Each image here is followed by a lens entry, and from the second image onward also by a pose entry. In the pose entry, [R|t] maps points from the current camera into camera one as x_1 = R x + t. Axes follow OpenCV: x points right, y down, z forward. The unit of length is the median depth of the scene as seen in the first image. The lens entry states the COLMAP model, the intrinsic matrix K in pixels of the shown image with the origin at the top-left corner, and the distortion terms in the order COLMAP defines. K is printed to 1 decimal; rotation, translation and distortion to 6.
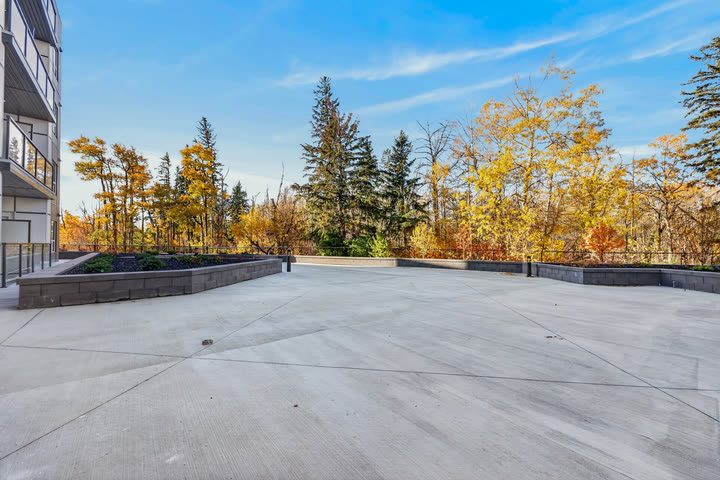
lens RADIAL K [[288.7, 0, 360.2], [0, 288.7, 230.6], [0, 0, 1]] dist [0.000065, 0.011785]
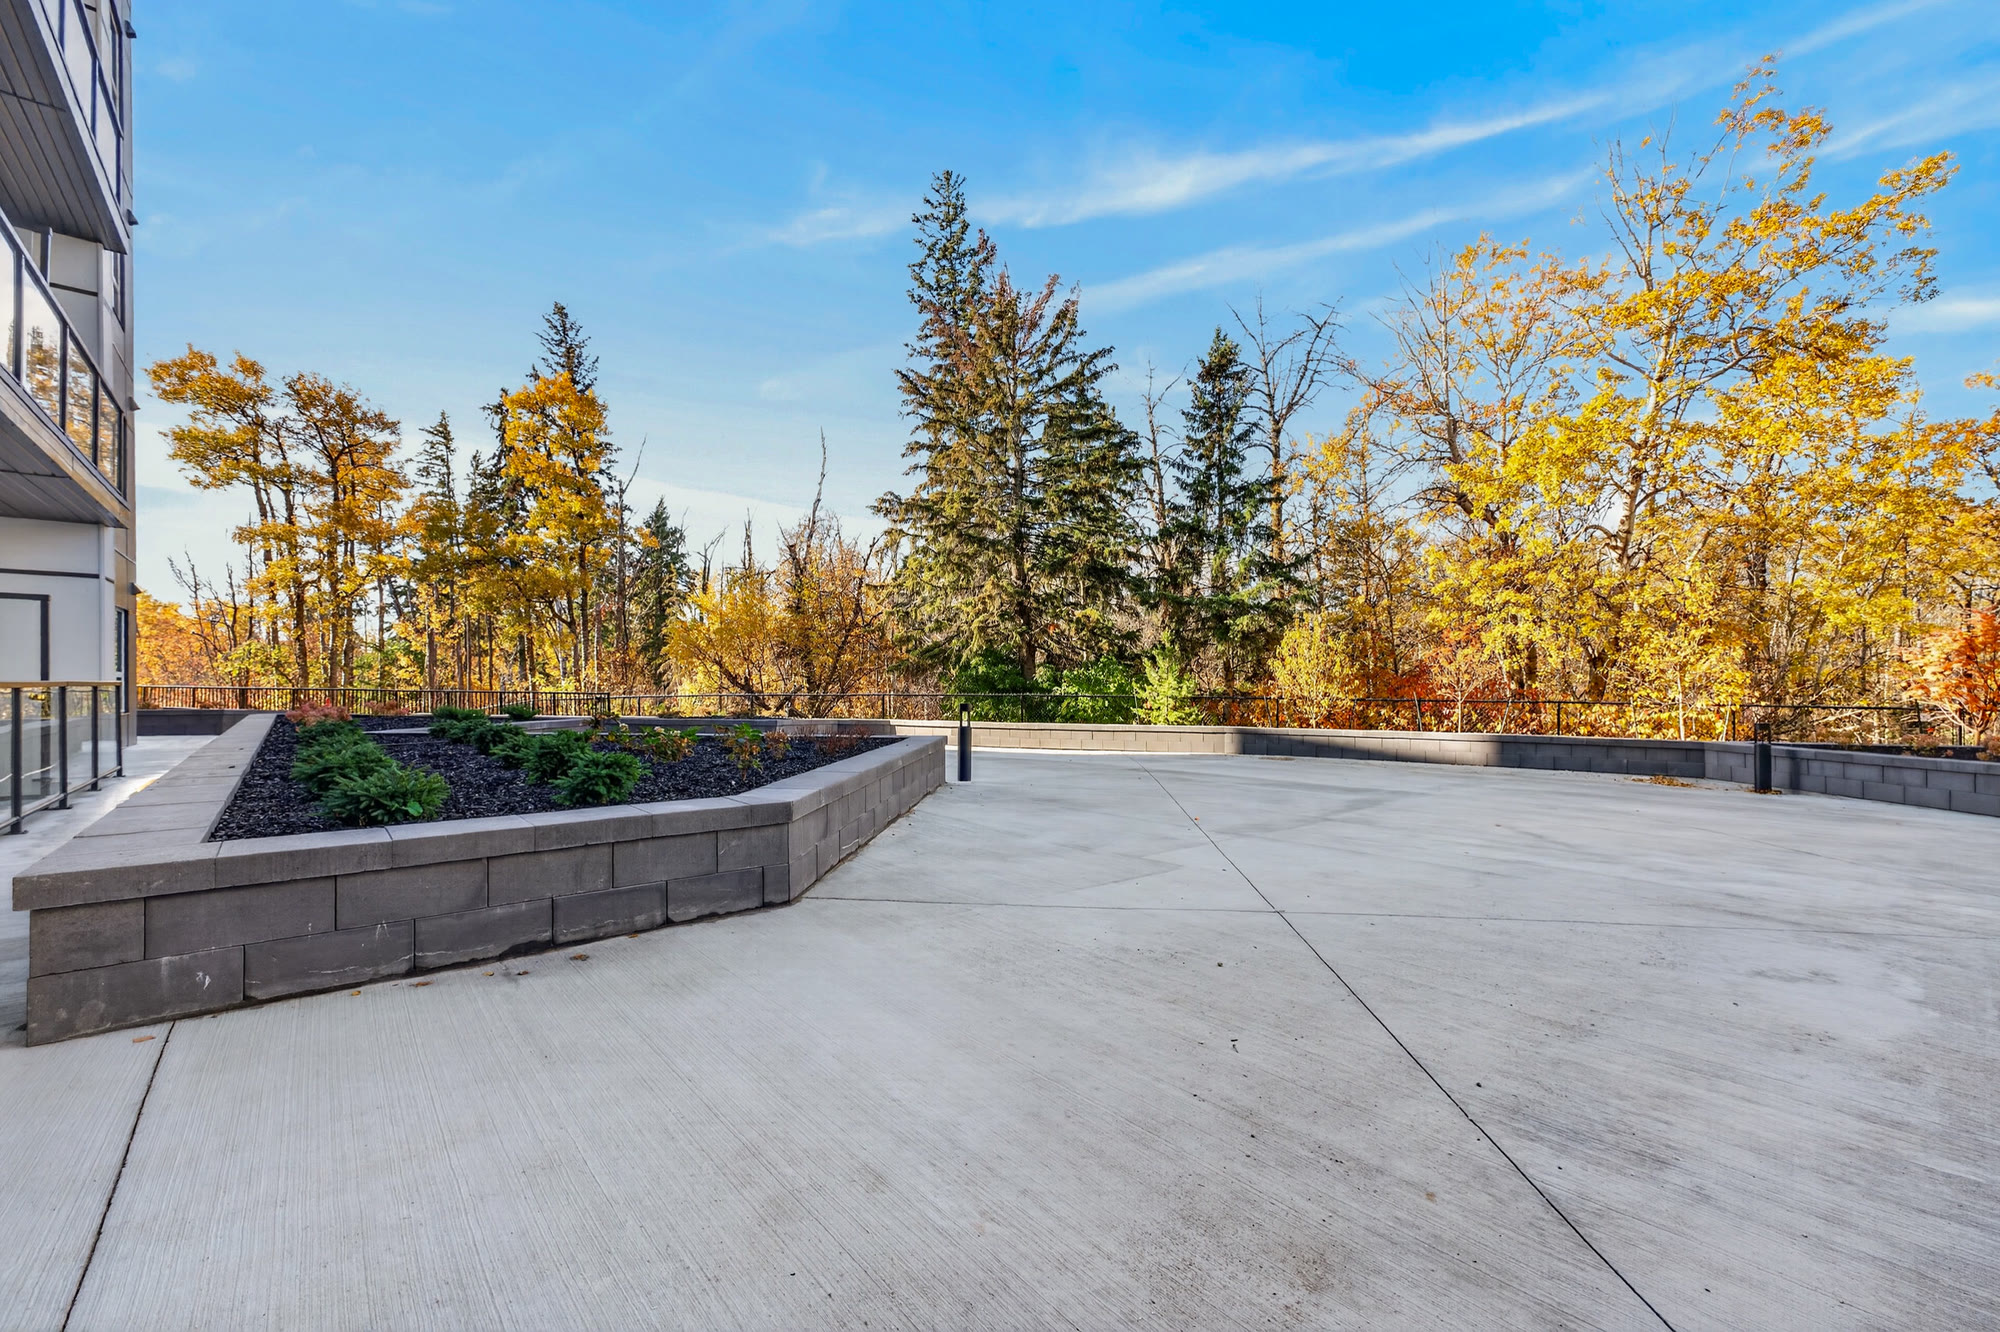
lens RADIAL K [[803.3, 0, 1000.0], [0, 803.3, 666.0], [0, 0, 1]] dist [-0.010745, 0.010907]
pose [[0.999475, -0.001407, 0.032359, -0.120865], [0.000626, 0.999708, 0.024137, 0.004858], [-0.032384, -0.024105, 0.999185, 0.102170]]
